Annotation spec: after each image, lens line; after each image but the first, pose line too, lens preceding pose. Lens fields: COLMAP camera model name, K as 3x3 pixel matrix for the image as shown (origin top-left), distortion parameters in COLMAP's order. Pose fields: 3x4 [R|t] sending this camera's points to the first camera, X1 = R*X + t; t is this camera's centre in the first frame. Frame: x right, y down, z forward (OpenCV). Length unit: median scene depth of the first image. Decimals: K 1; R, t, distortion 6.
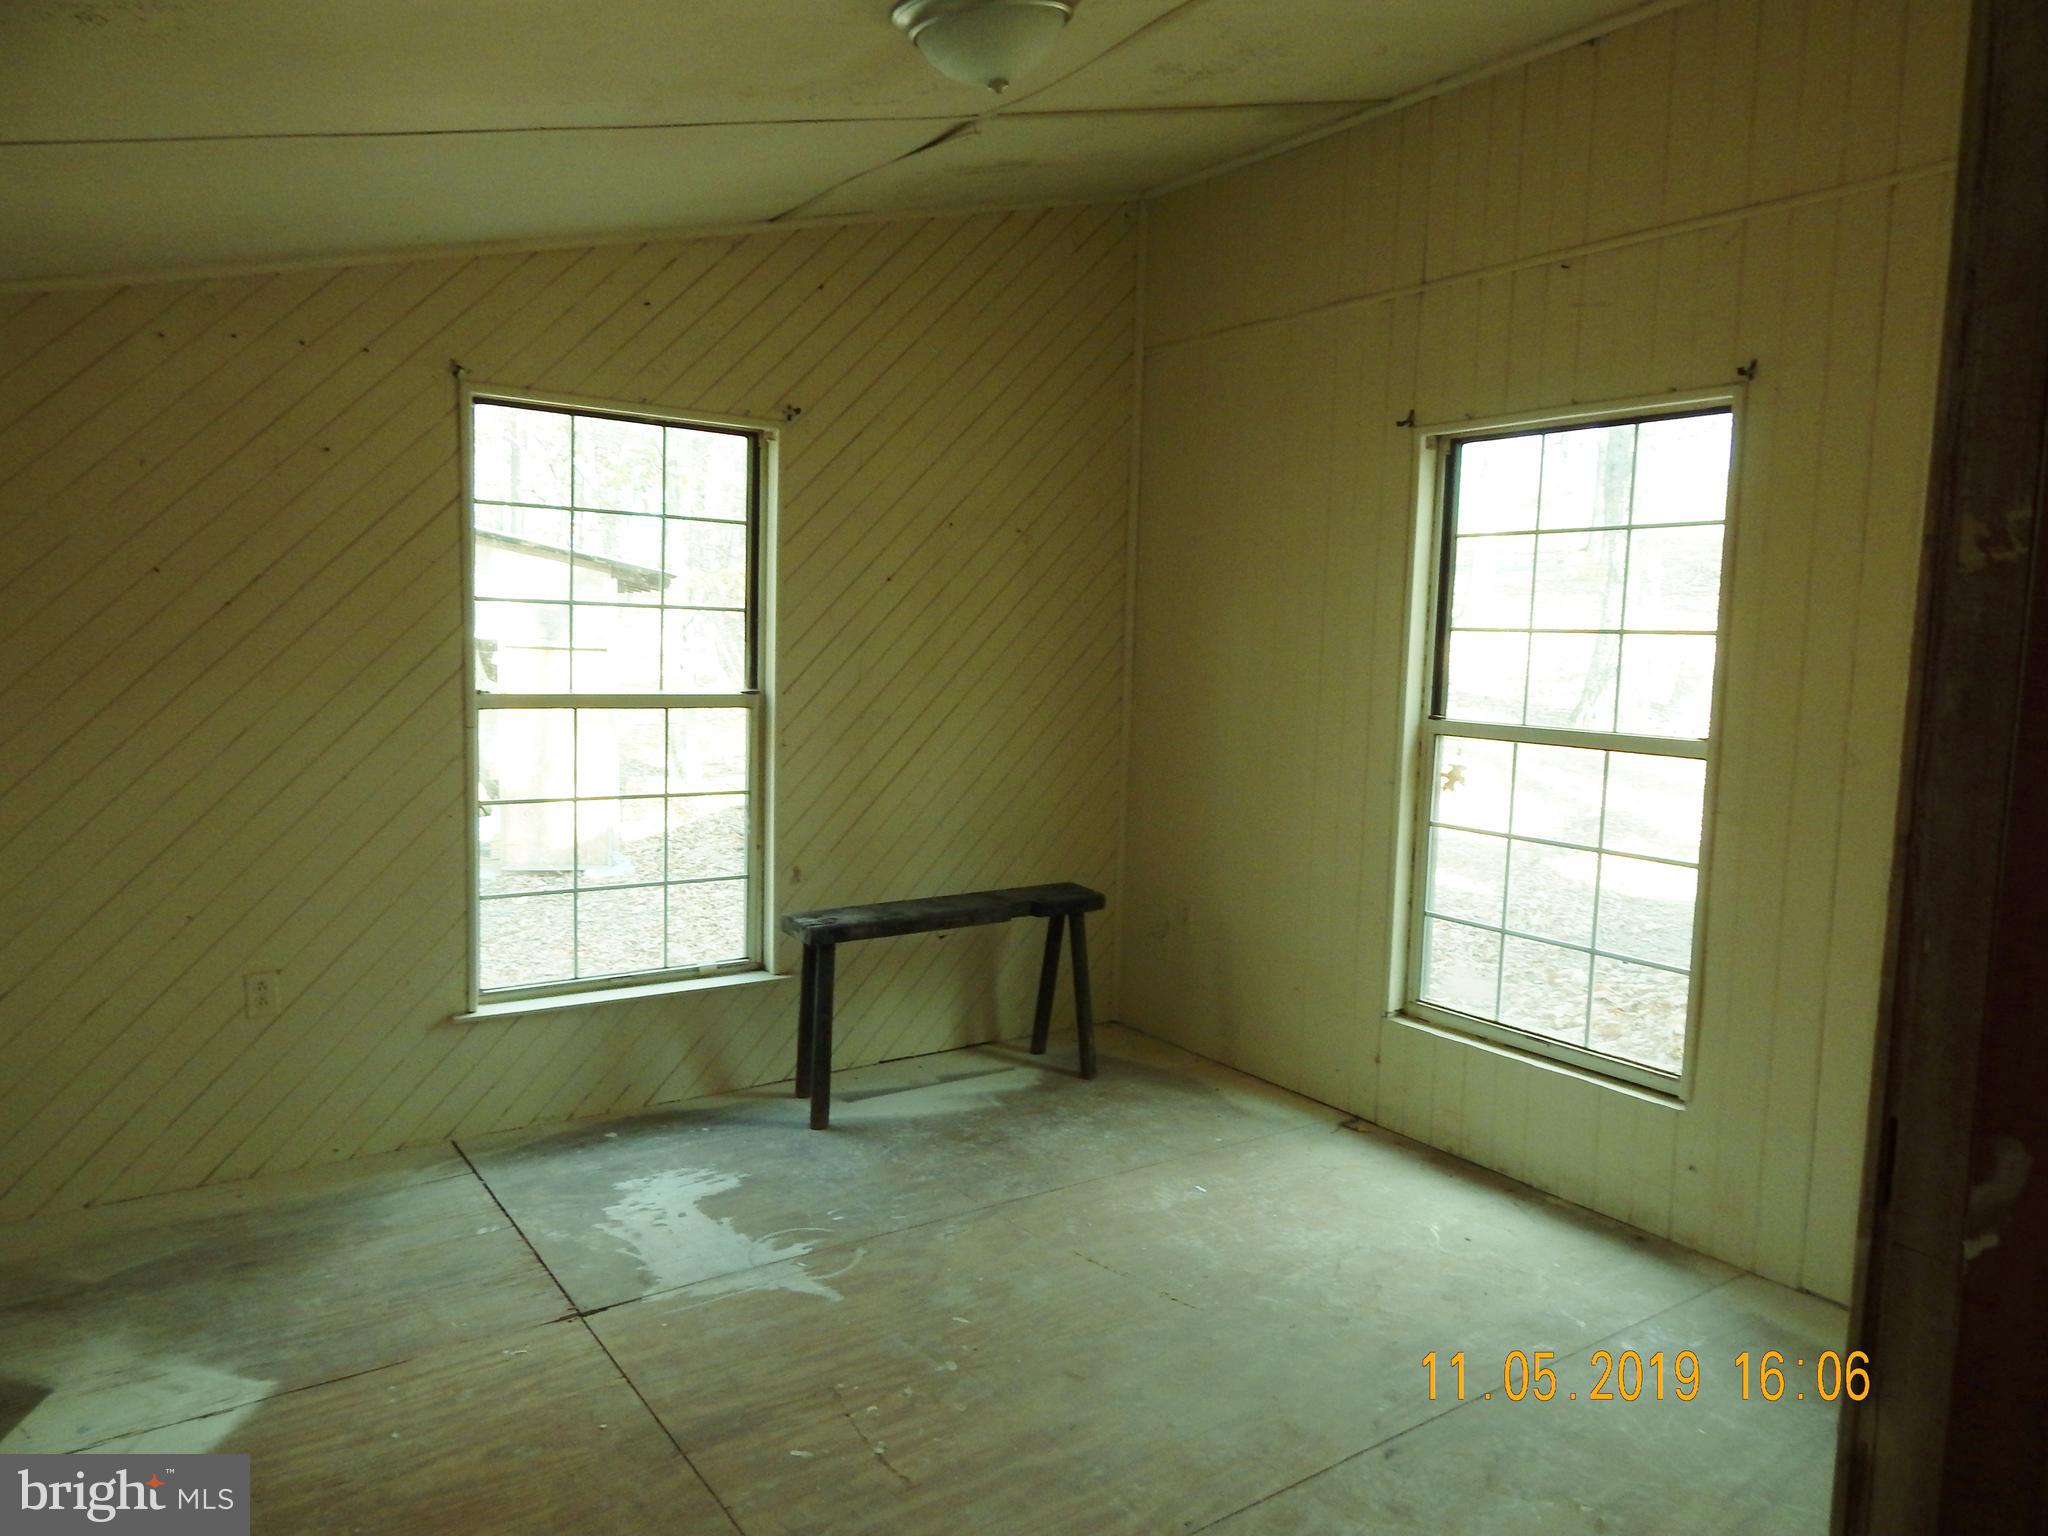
lens RADIAL K [[1338.2, 0, 1024.0], [0, 1338.2, 768.0], [0, 0, 1]] dist [0.001650, 0.000297]
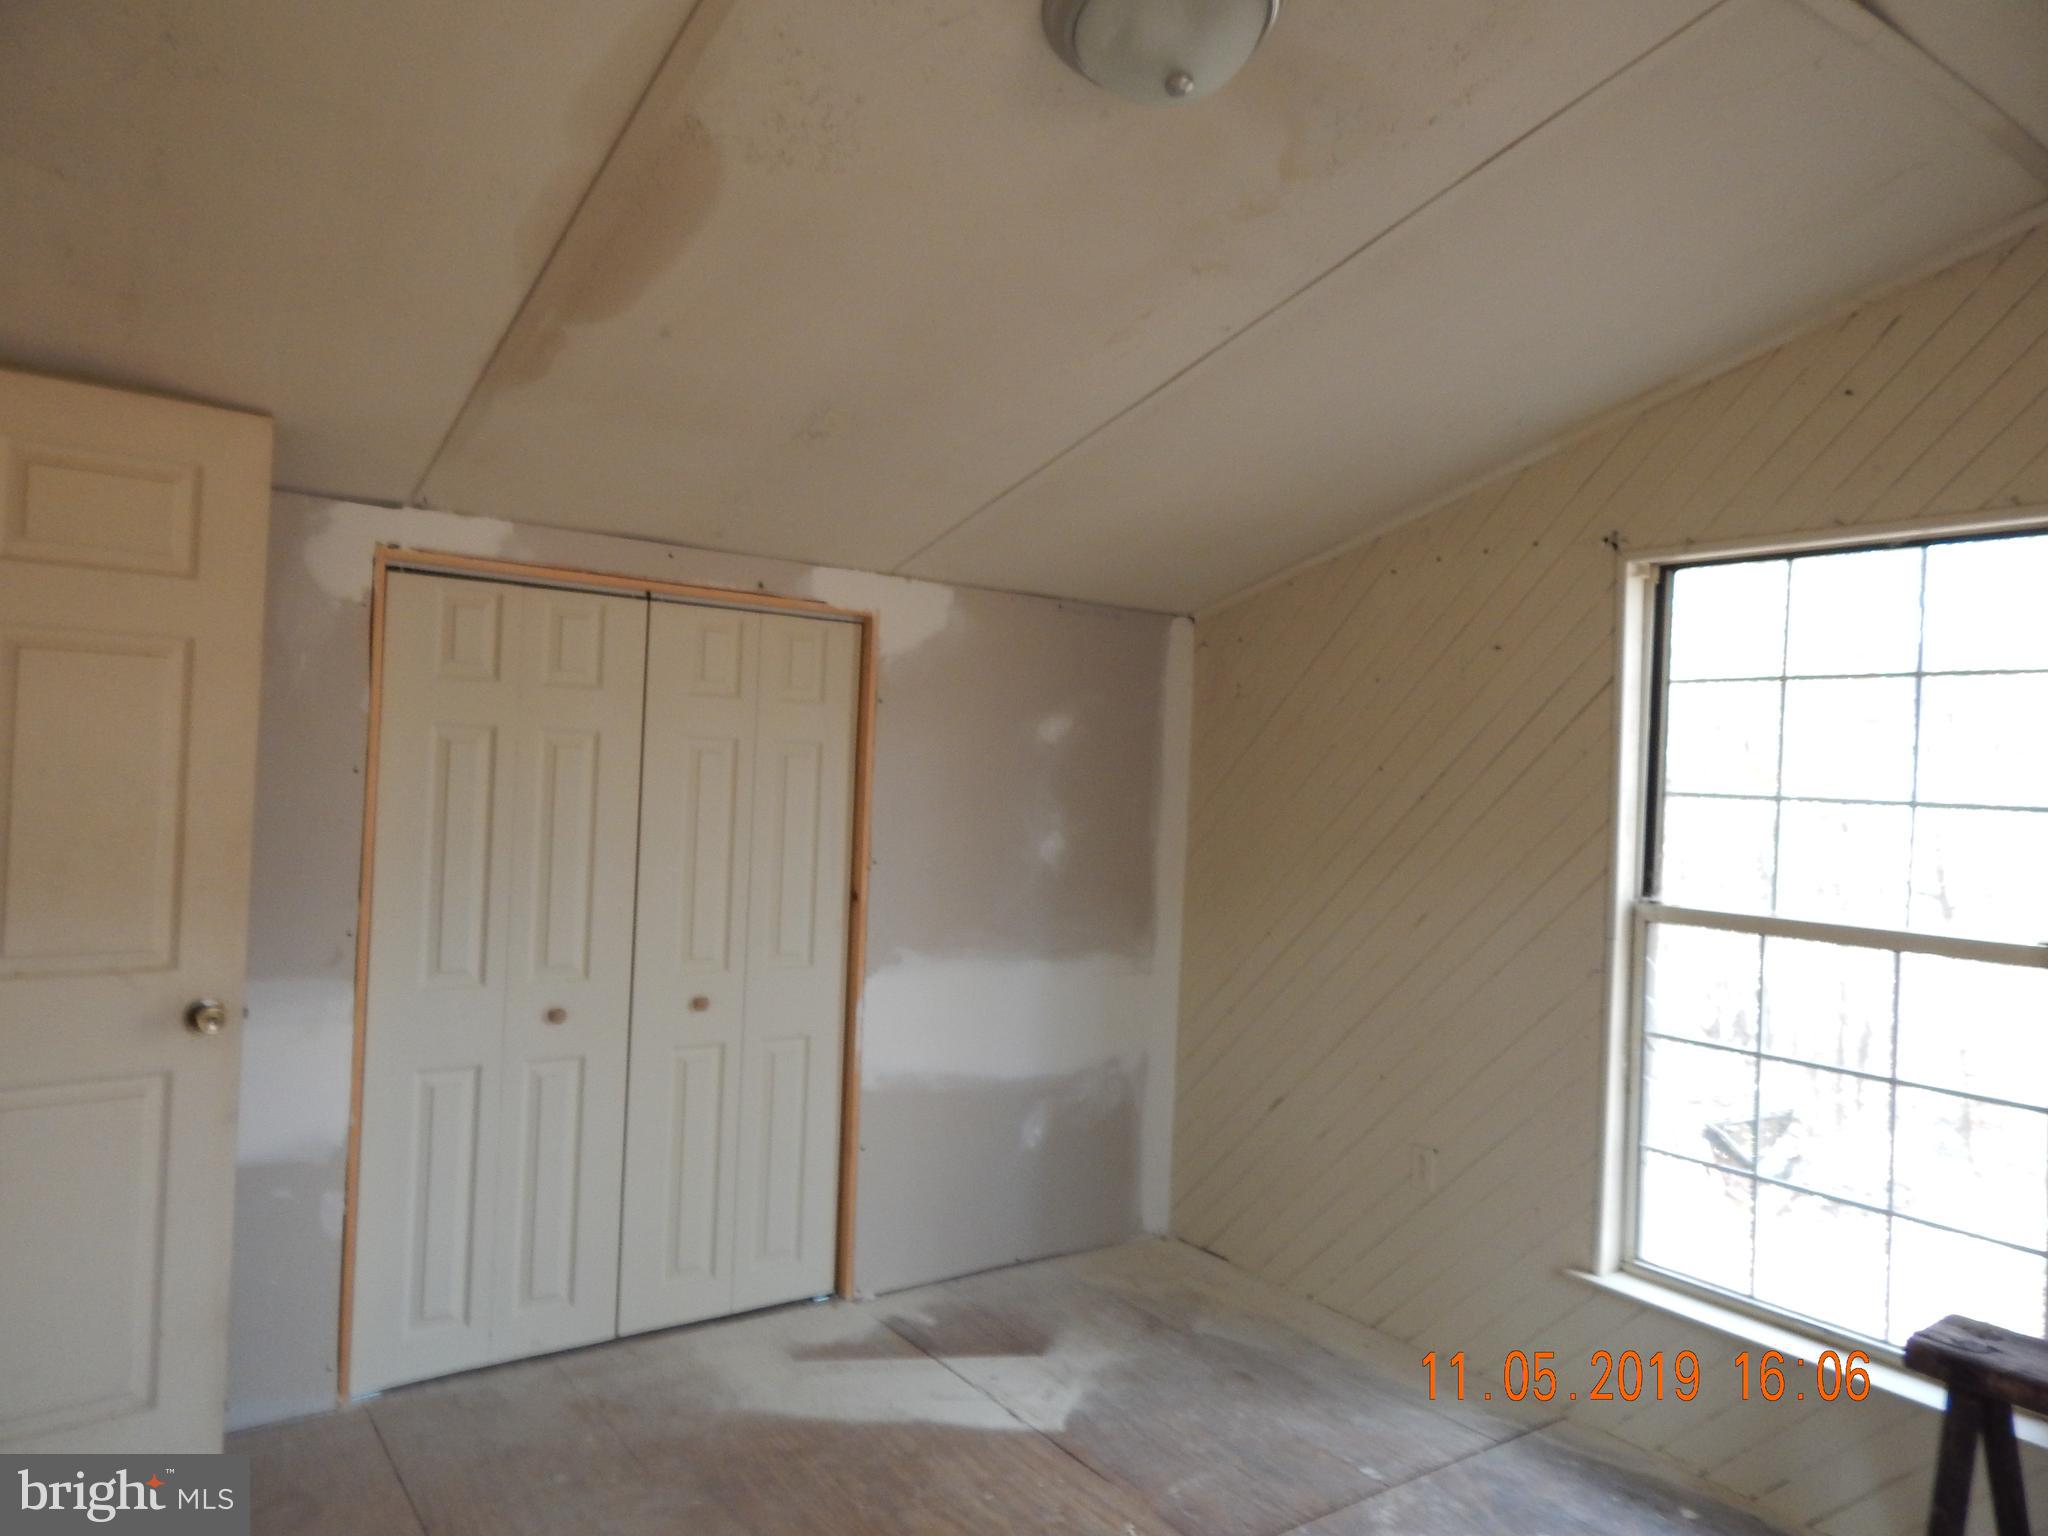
lens RADIAL K [[1338.2, 0, 1024.0], [0, 1338.2, 768.0], [0, 0, 1]] dist [0.001650, 0.000297]
pose [[0.021766, -0.033122, -0.999214, 0.499046], [-0.145238, 0.988744, -0.035938, -0.059095], [0.989157, 0.145906, 0.016711, 0.655099]]
